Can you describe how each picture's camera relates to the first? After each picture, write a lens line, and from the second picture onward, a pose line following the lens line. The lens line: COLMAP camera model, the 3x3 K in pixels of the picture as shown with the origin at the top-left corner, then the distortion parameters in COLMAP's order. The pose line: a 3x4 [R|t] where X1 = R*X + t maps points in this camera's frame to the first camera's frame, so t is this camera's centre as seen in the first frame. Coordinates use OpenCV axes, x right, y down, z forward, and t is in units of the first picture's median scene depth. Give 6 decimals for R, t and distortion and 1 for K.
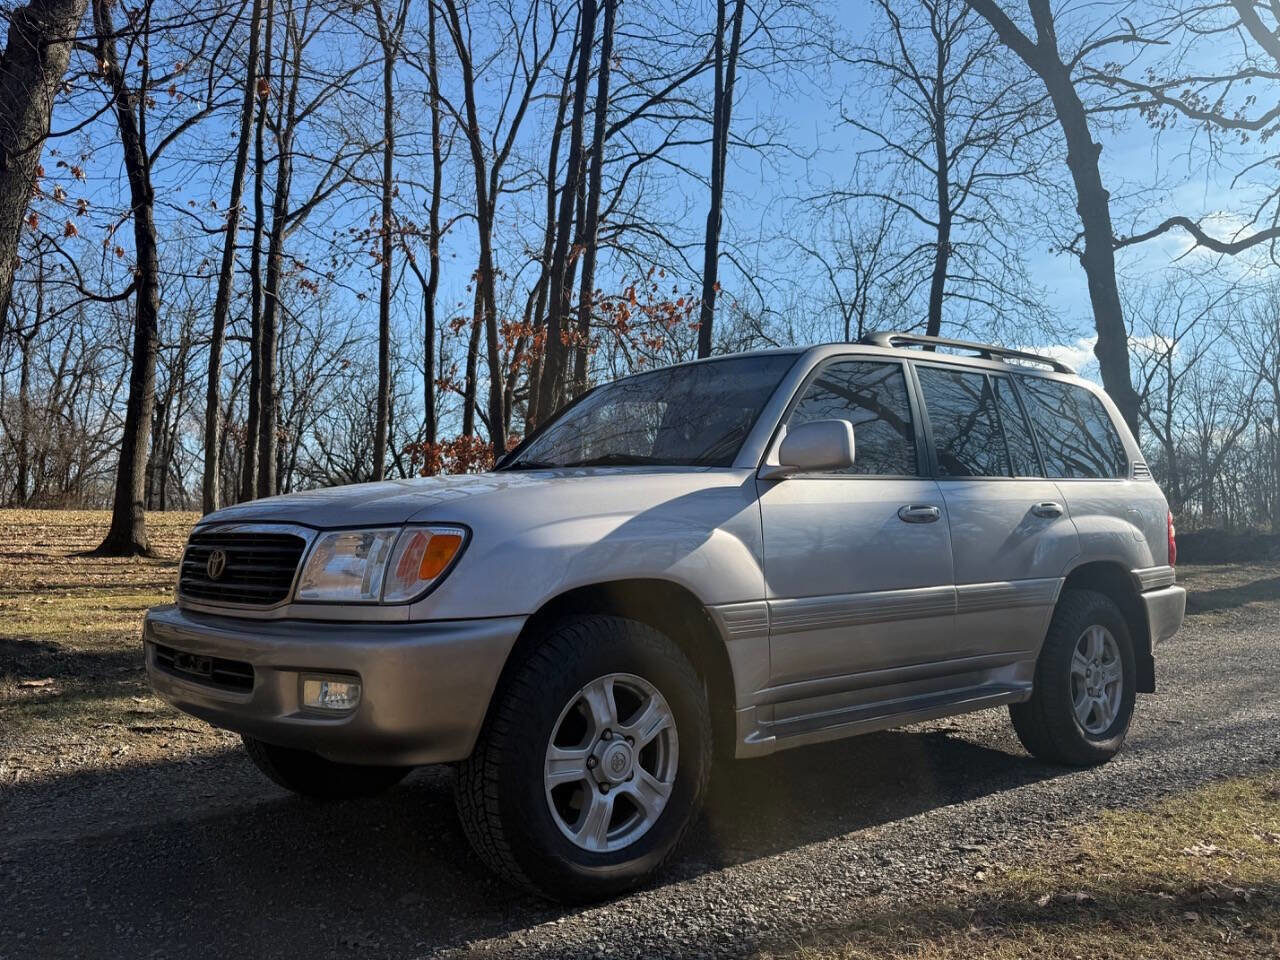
lens RADIAL K [[1036.3, 0, 640.0], [0, 1036.3, 480.0], [0, 0, 1]] dist [0.110218, -0.175496]
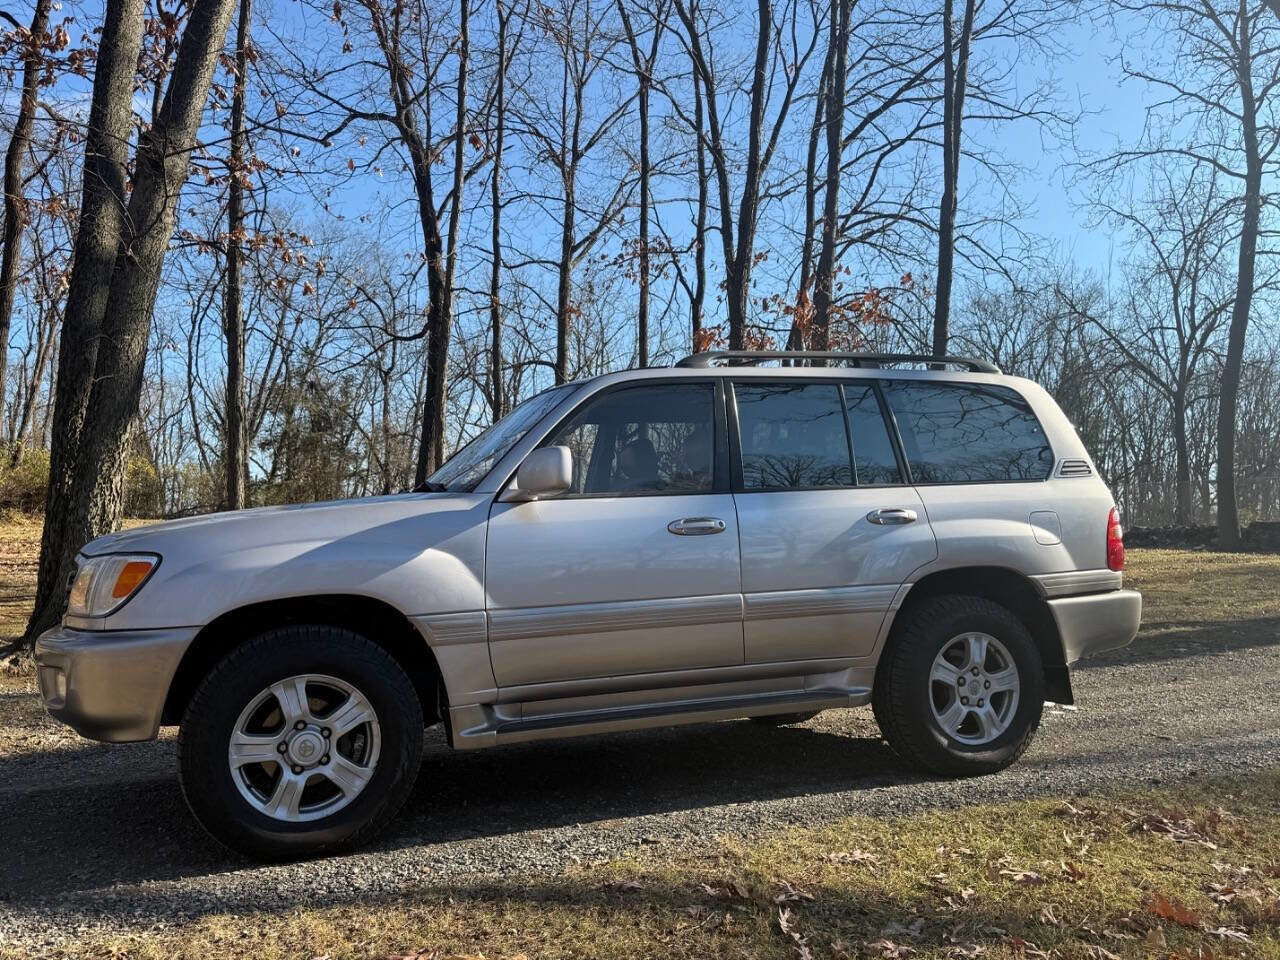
lens RADIAL K [[1036.3, 0, 640.0], [0, 1036.3, 480.0], [0, 0, 1]] dist [0.110218, -0.175496]
pose [[0.951631, -0.038413, -0.304833, 0.459055], [0.038396, 0.999244, -0.006052, -0.009377], [0.304835, -0.005945, 0.952386, -0.017209]]
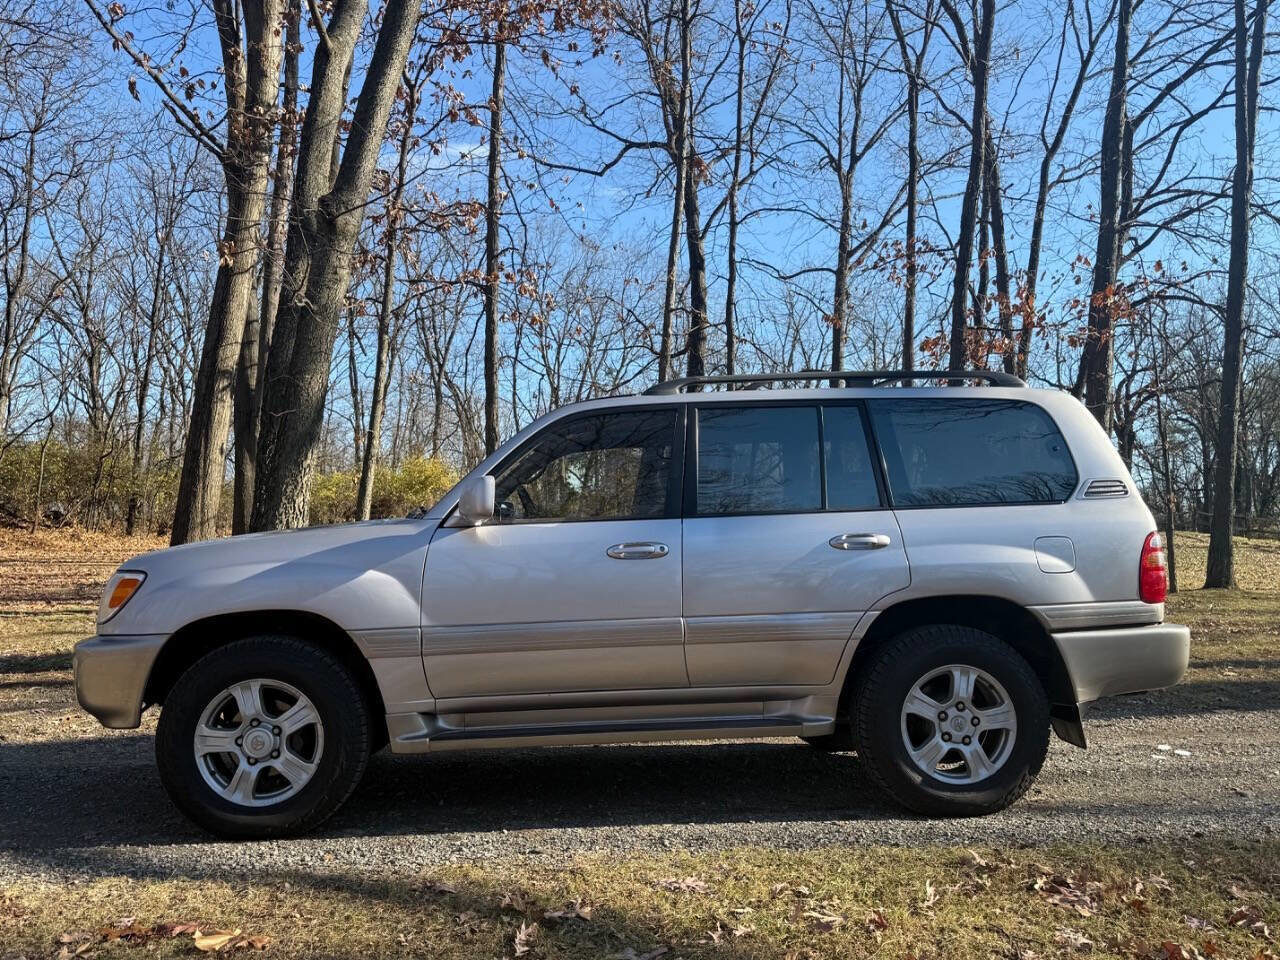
lens RADIAL K [[1036.3, 0, 640.0], [0, 1036.3, 480.0], [0, 0, 1]] dist [0.110218, -0.175496]
pose [[0.822036, -0.049775, -0.567255, 0.762615], [0.042407, 0.998757, -0.026184, -0.011745], [0.567854, -0.002531, 0.823126, 0.093063]]
